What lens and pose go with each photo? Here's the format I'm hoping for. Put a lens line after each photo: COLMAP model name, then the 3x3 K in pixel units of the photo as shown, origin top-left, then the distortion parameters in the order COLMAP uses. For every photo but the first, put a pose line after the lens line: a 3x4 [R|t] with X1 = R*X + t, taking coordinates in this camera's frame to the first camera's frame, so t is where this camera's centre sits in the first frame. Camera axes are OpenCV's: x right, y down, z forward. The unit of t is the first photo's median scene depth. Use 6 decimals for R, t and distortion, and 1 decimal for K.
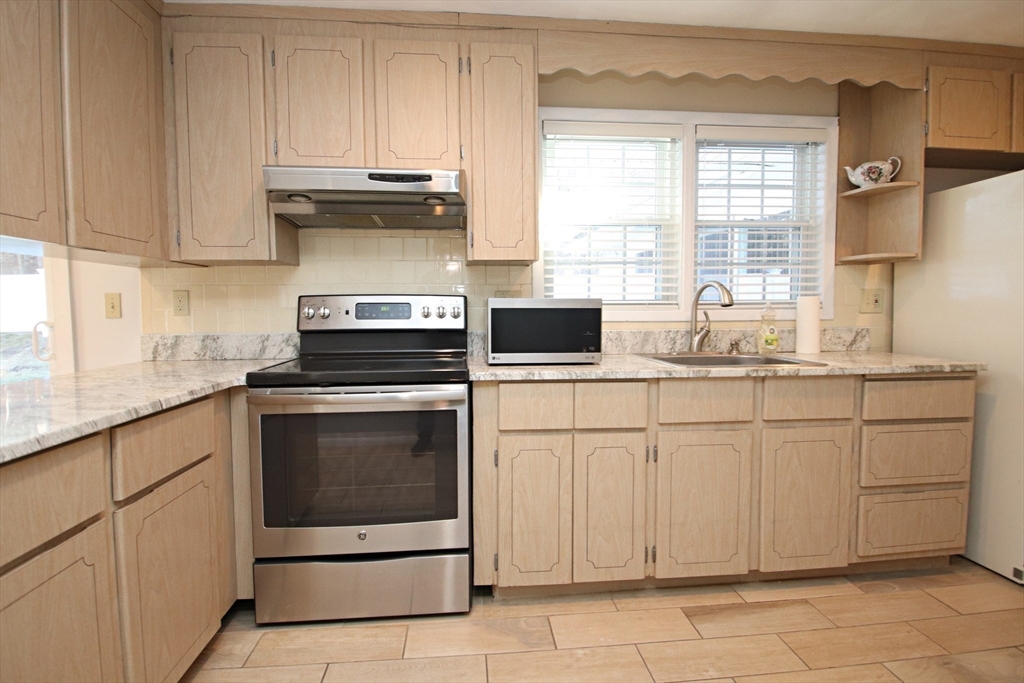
lens RADIAL K [[497.4, 0, 509.1], [0, 497.4, 335.4], [0, 0, 1]] dist [0.011829, -0.030353]
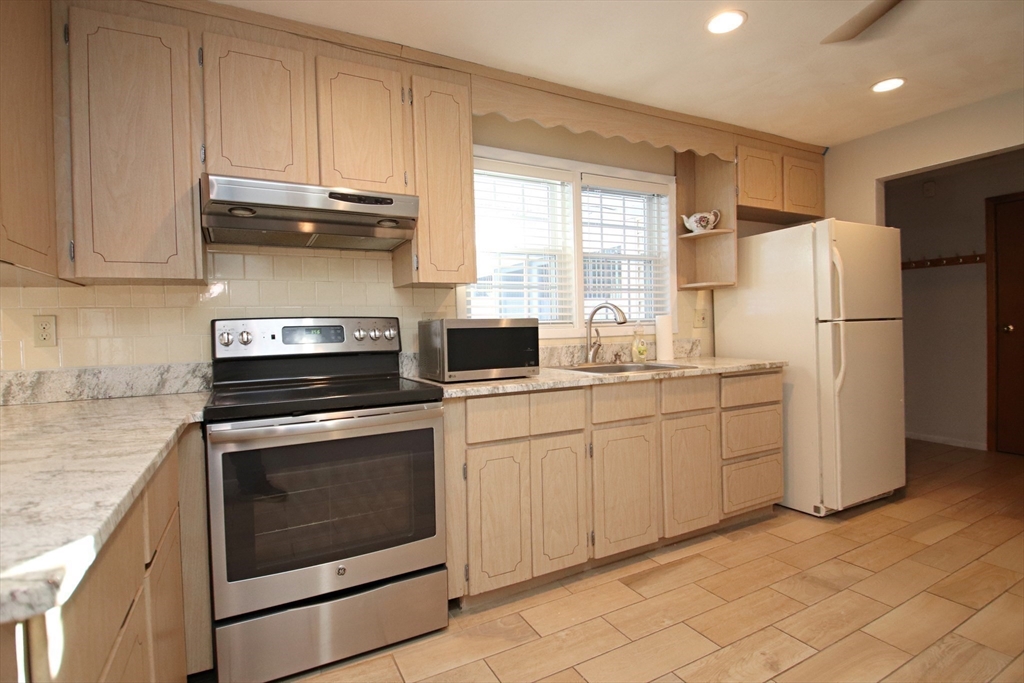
lens RADIAL K [[497.4, 0, 509.1], [0, 497.4, 335.4], [0, 0, 1]] dist [0.011829, -0.030353]
pose [[0.922606, -0.024601, 0.384958, -0.308021], [0.042205, 0.998411, -0.037347, 0.004012], [-0.383427, 0.050704, 0.922178, -0.014138]]
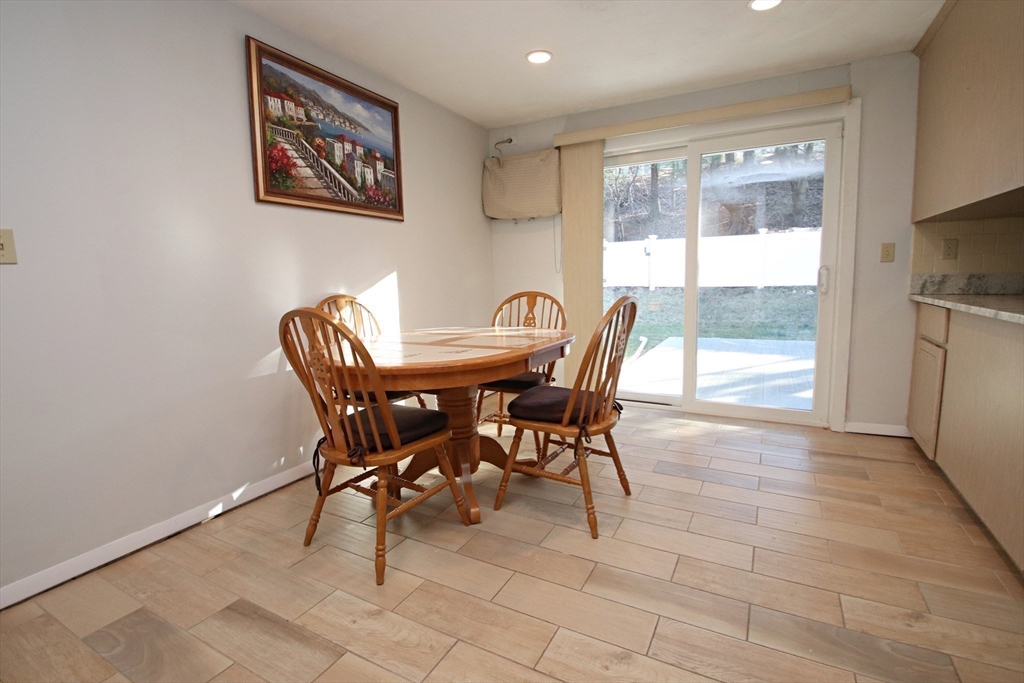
lens RADIAL K [[497.4, 0, 509.1], [0, 497.4, 335.4], [0, 0, 1]] dist [0.011829, -0.030353]
pose [[0.838669, 0.052447, -0.542110, -1.017208], [-0.014431, 0.997143, 0.074144, 0.087144], [0.544450, -0.054359, 0.837030, -0.754535]]
